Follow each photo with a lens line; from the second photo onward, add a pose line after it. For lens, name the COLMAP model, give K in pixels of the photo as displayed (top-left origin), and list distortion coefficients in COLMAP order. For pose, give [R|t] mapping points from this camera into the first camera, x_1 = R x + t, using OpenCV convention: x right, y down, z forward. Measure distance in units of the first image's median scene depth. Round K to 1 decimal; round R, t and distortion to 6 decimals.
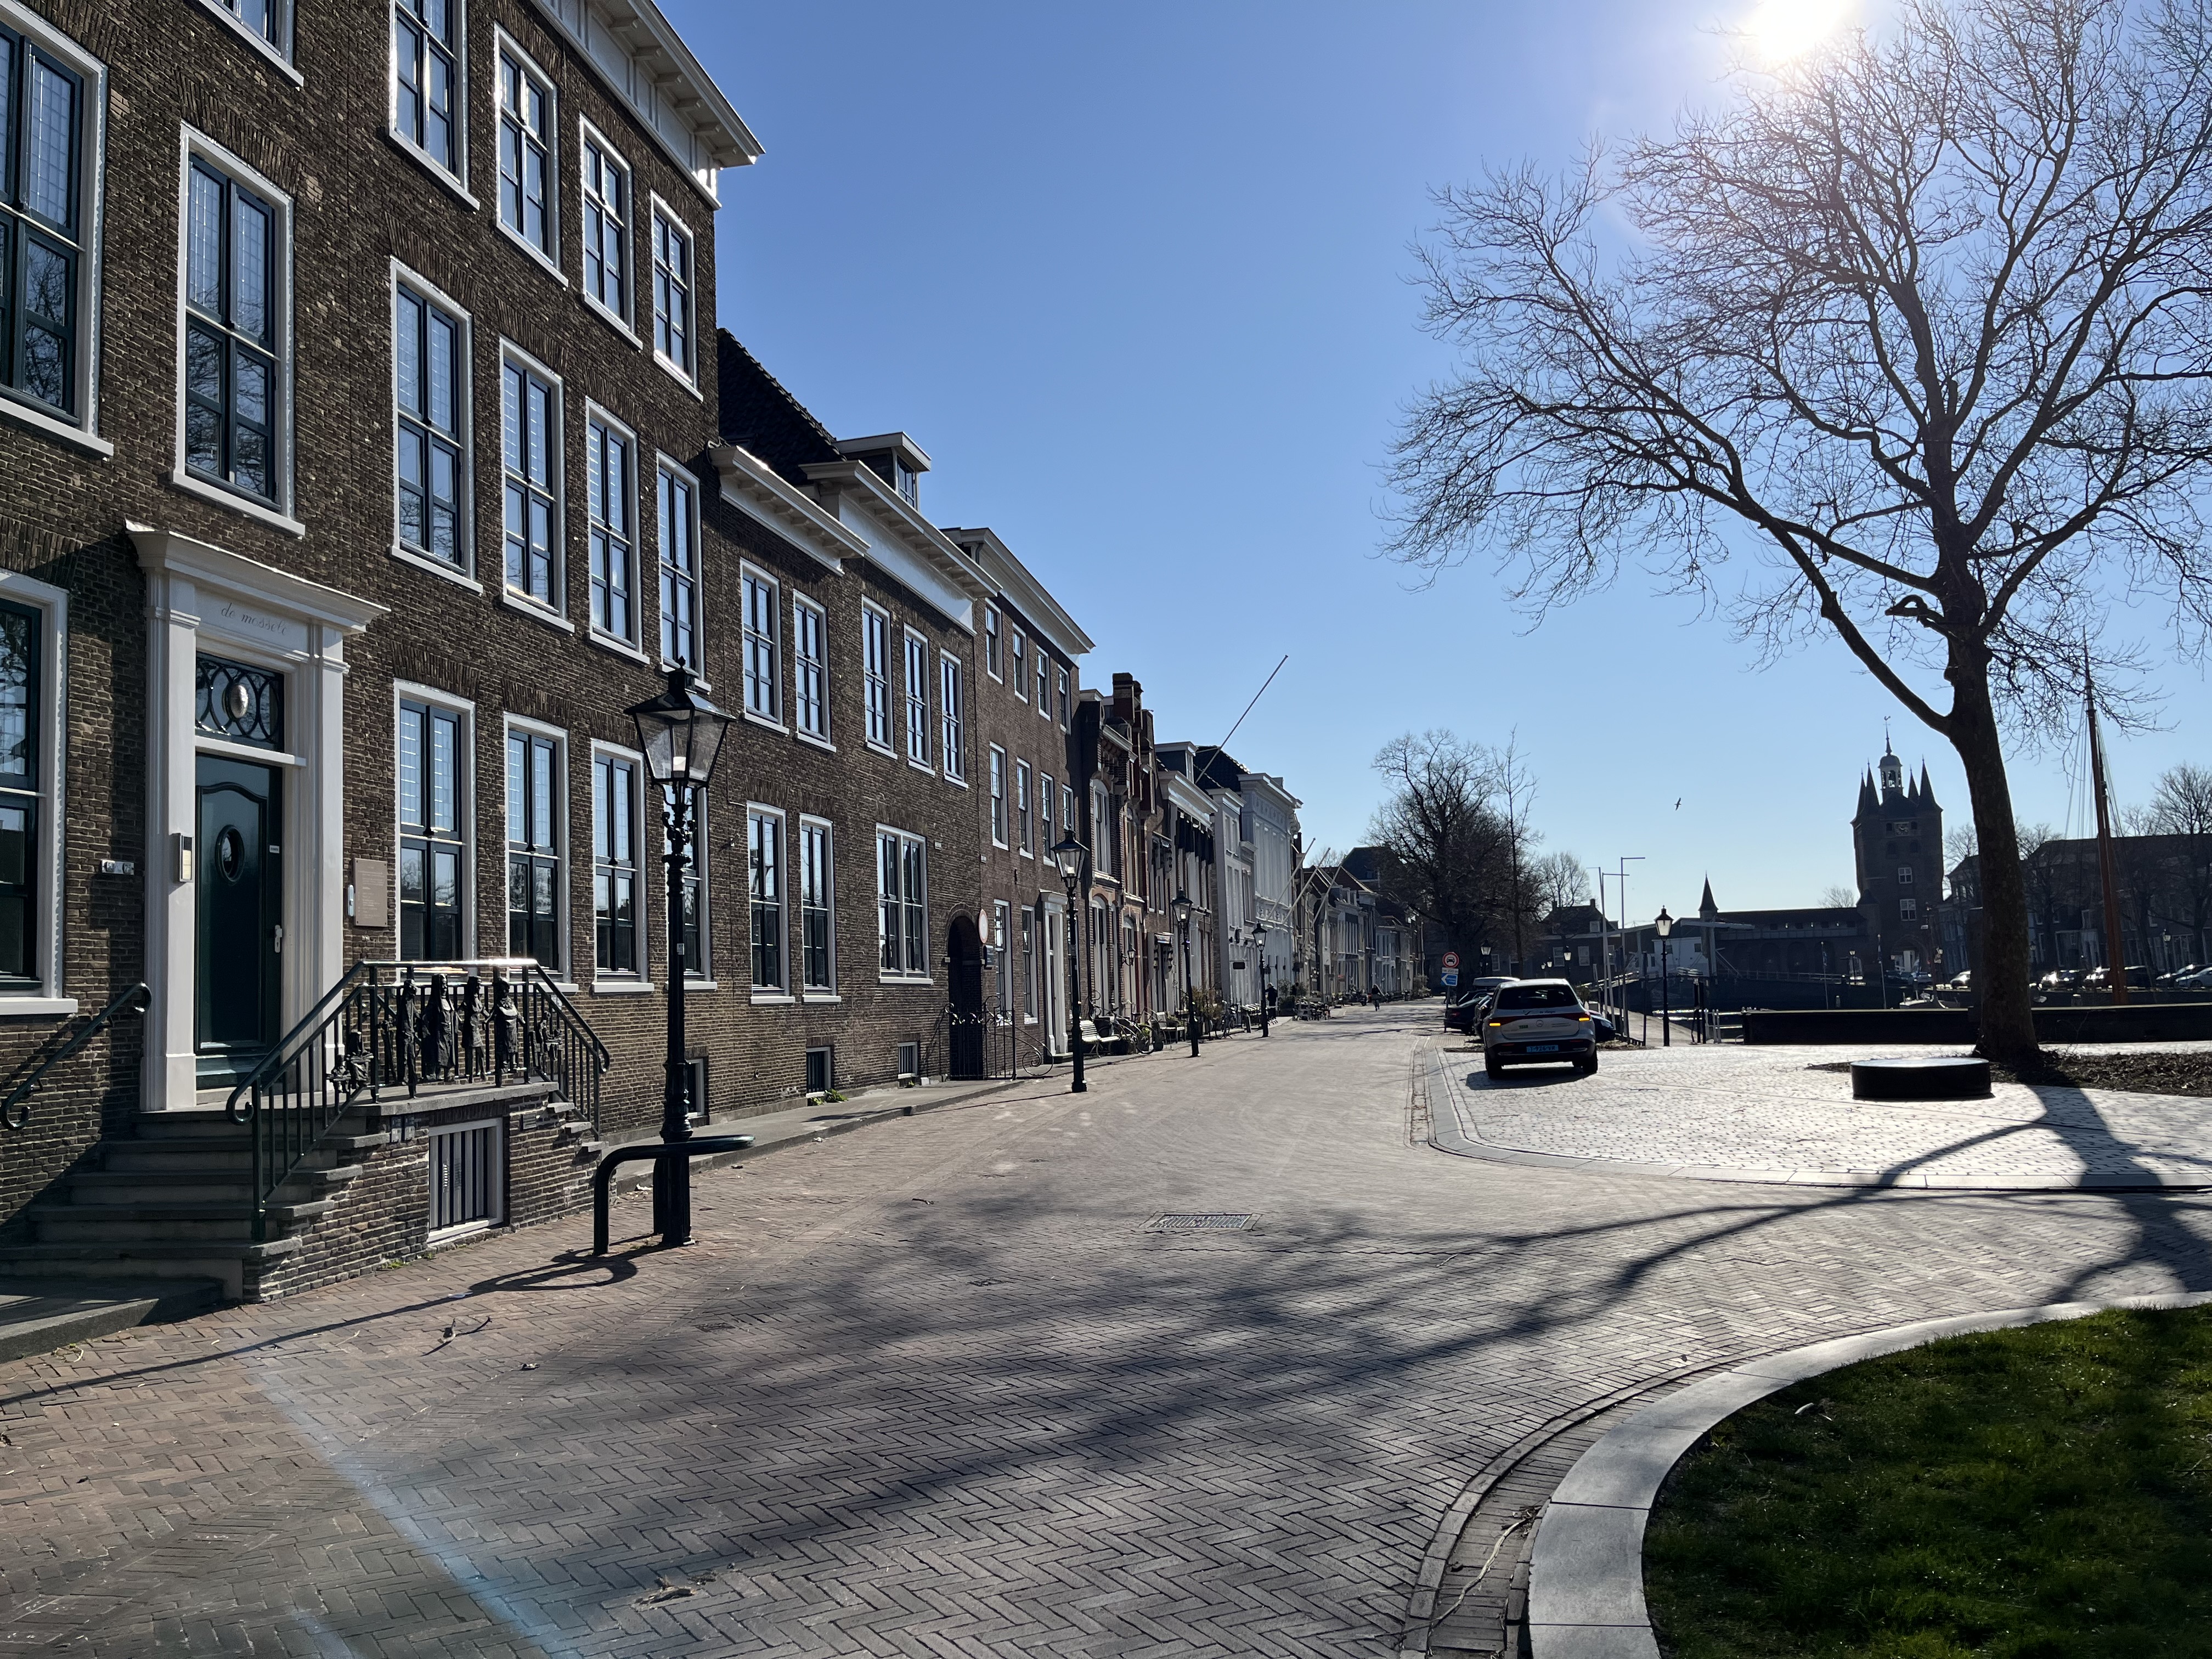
lens RADIAL K [[1660.6, 0, 1069.0], [0, 1660.6, 862.8], [0, 0, 1]] dist [0.073721, -0.107040]
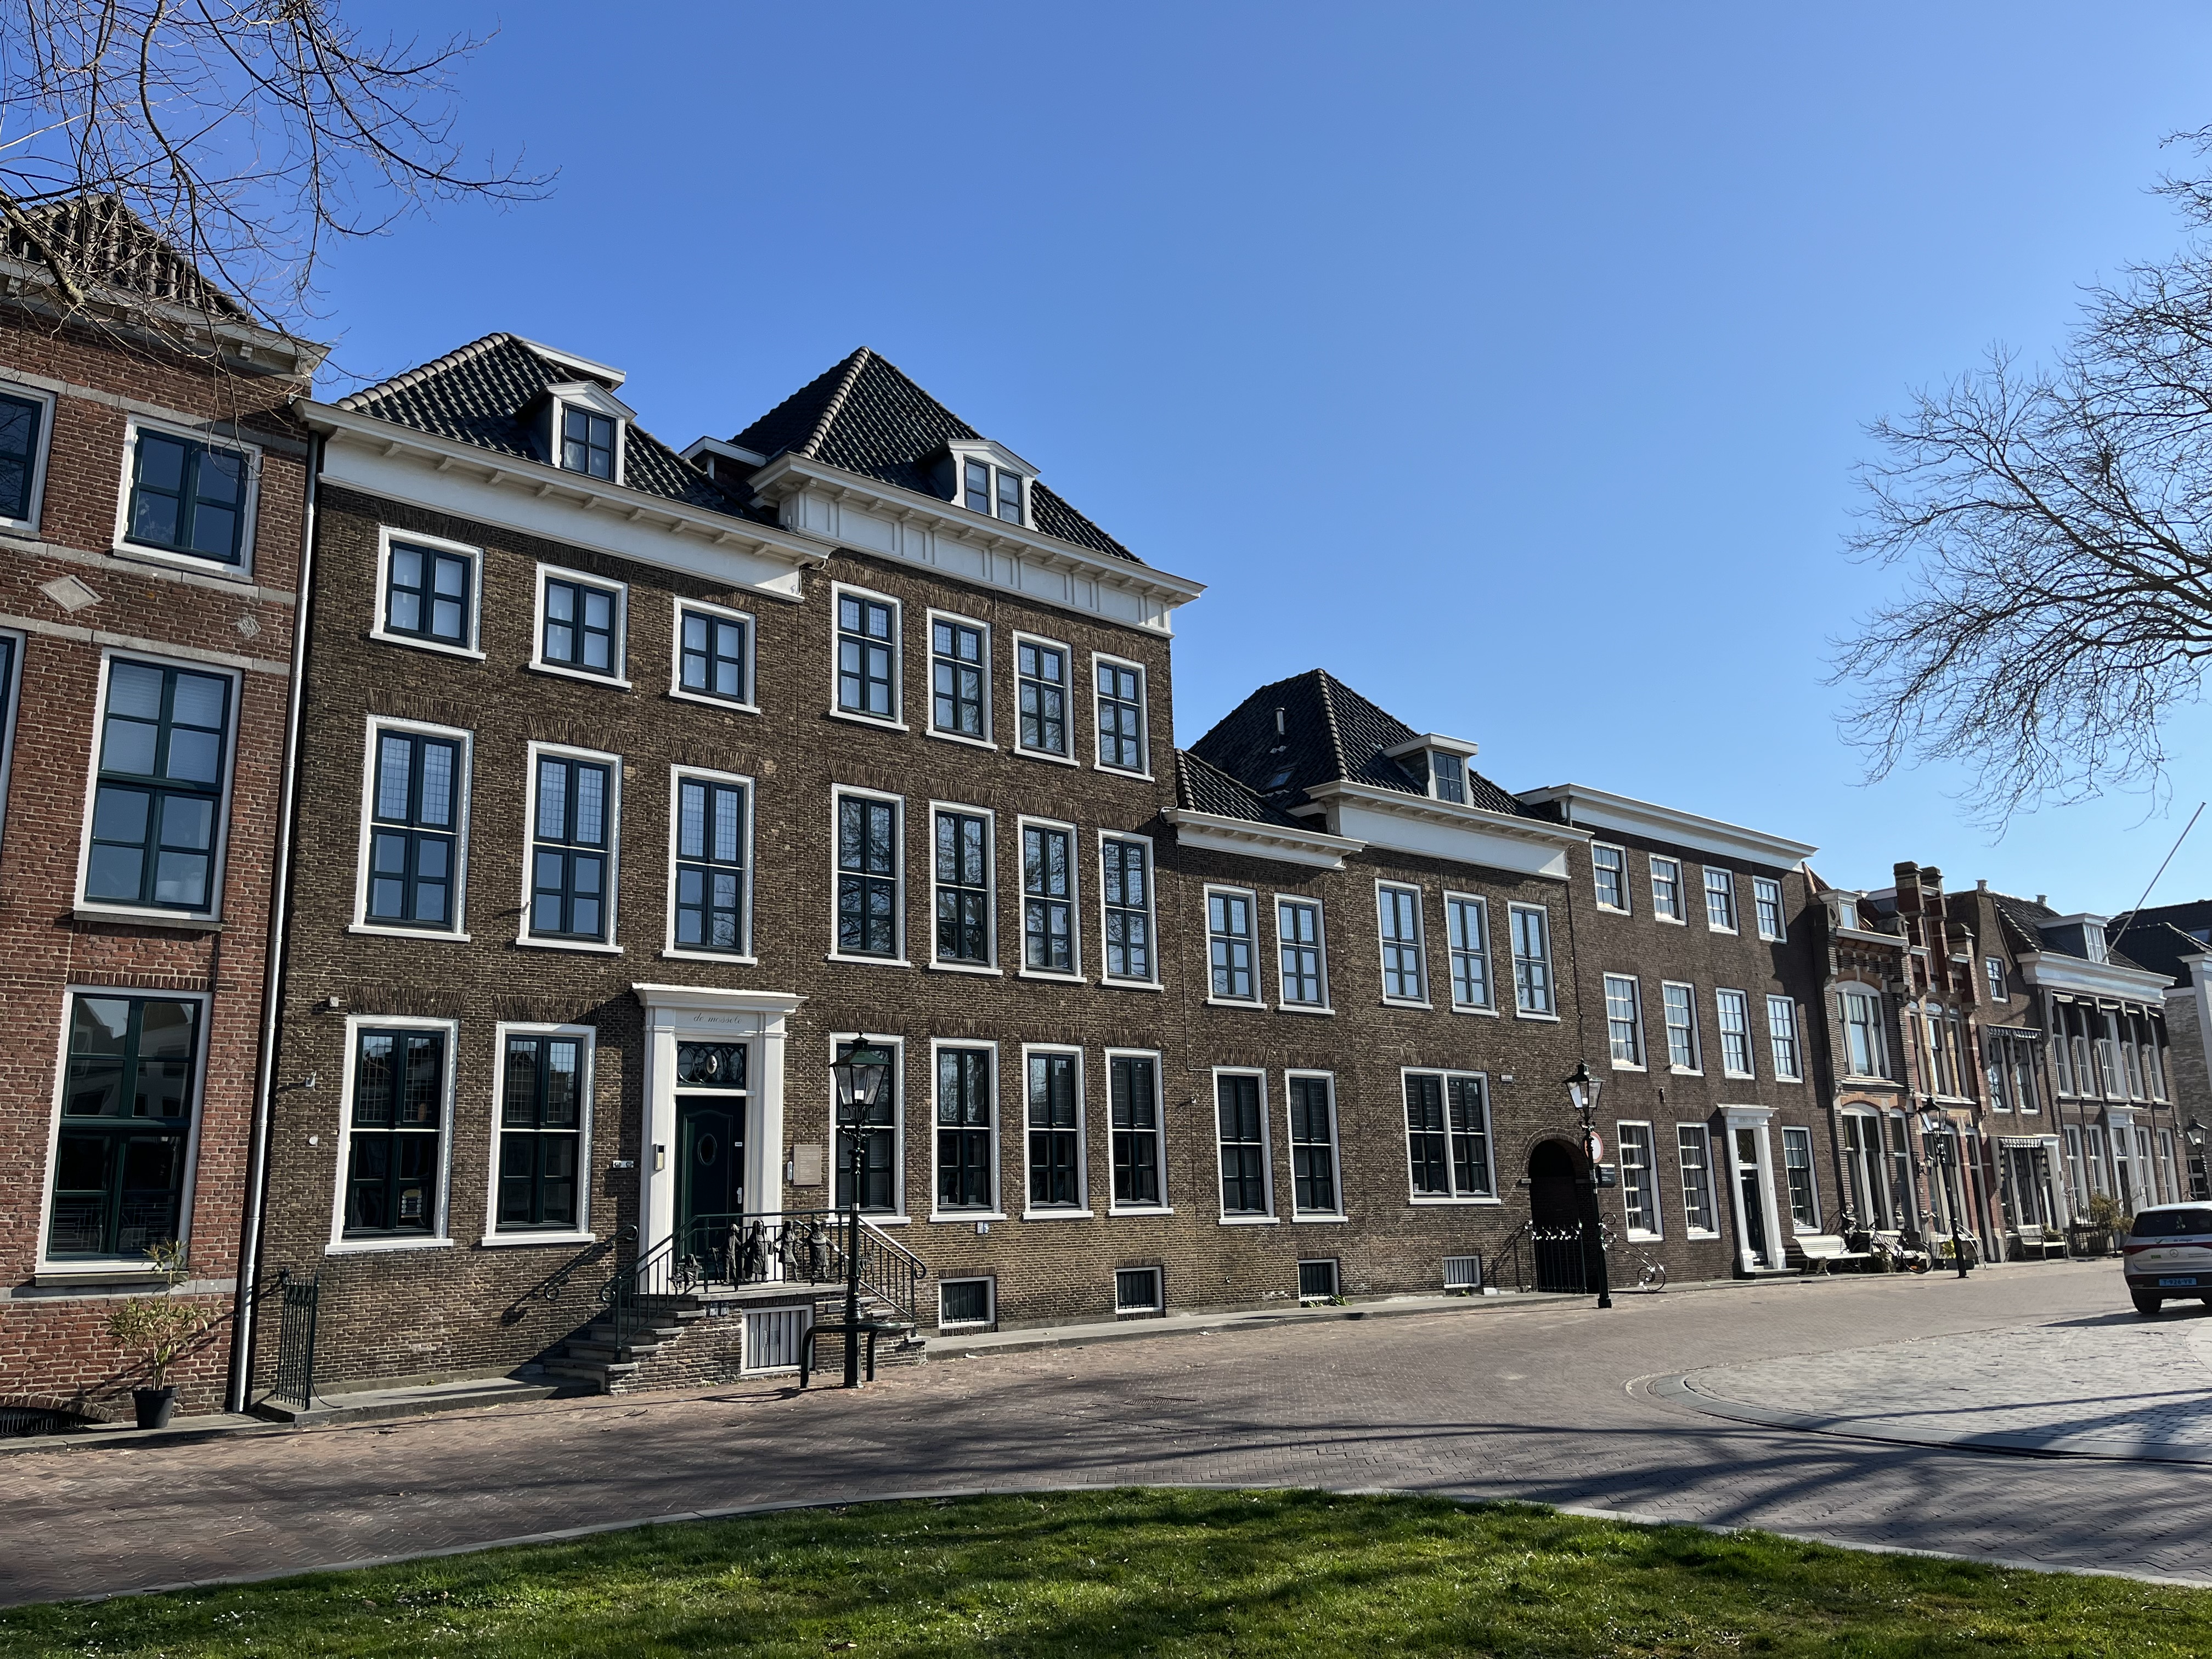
lens RADIAL K [[1660.6, 0, 1069.0], [0, 1660.6, 862.8], [0, 0, 1]] dist [0.073721, -0.107040]
pose [[0.788502, -0.112043, -0.604740, 0.874317], [0.046909, 0.991358, -0.122510, -0.067825], [0.613240, 0.068232, 0.786944, -0.195036]]
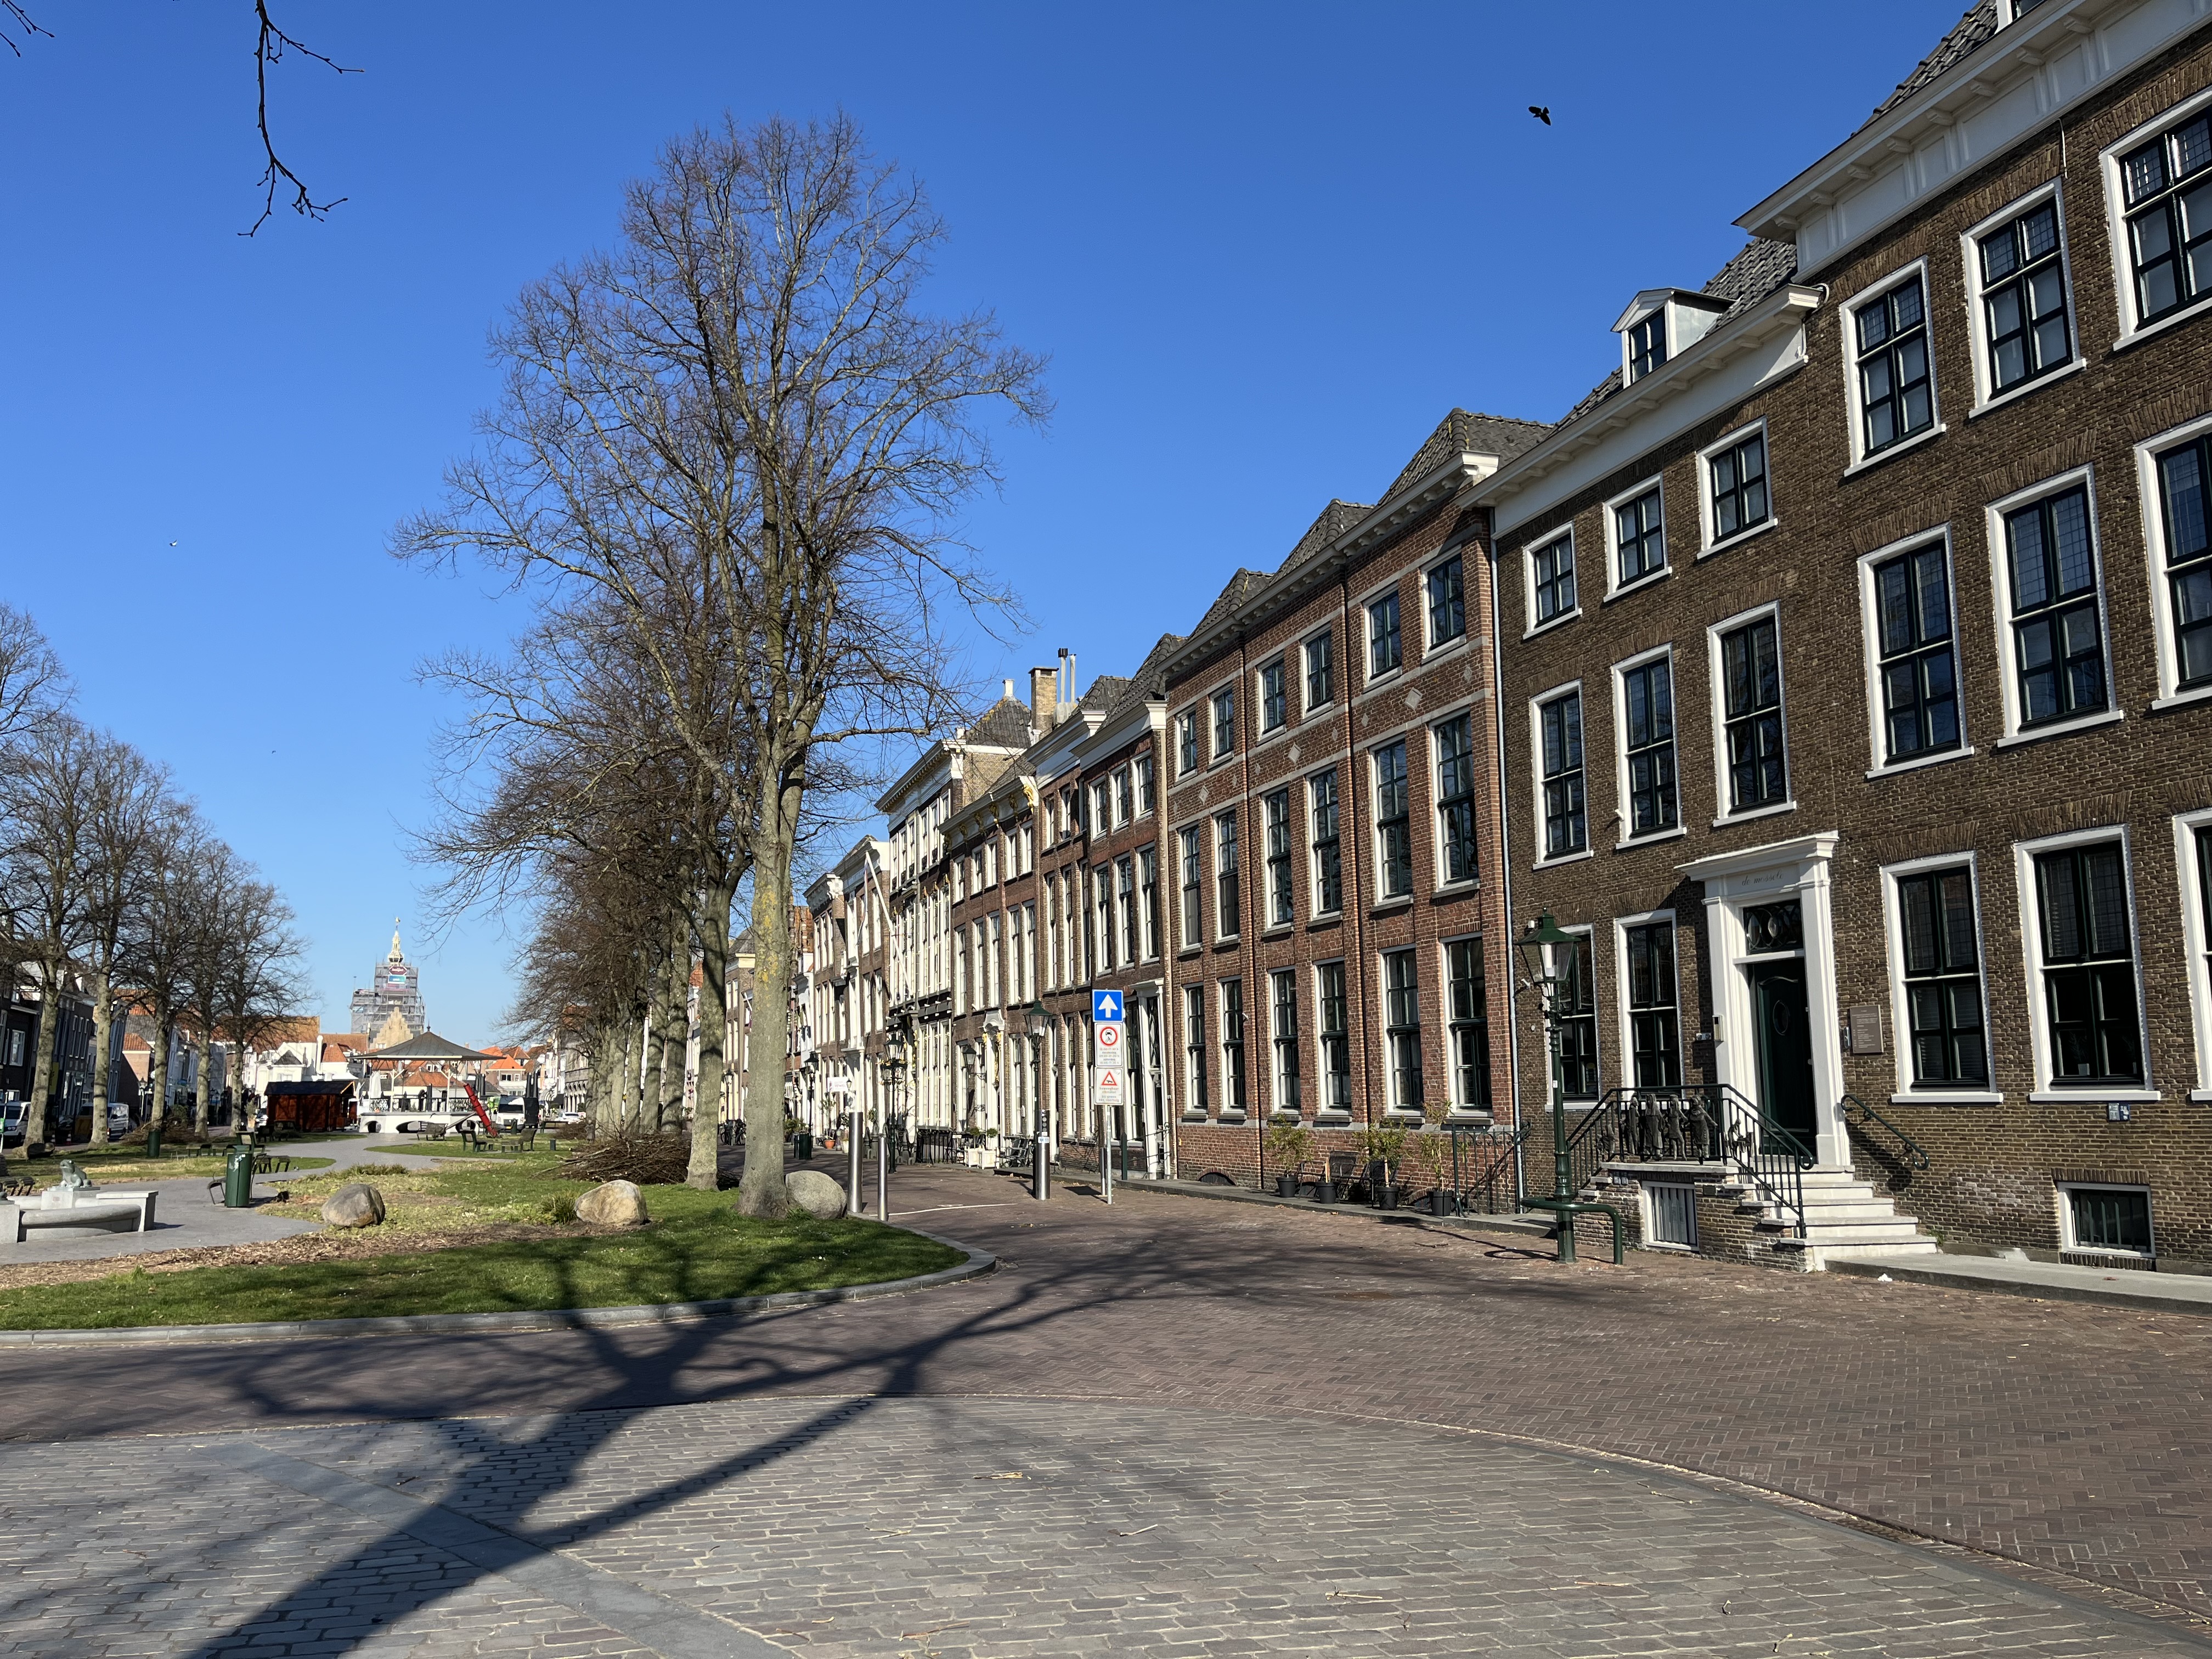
lens RADIAL K [[1660.6, 0, 1002.3], [0, 1660.6, 833.7], [0, 0, 1]] dist [-0.006080, -0.007953]
pose [[-0.883431, -0.034409, -0.467295, 0.917848], [0.073674, 0.974694, -0.211053, 0.101592], [0.462732, -0.220878, -0.858541, 1.954604]]
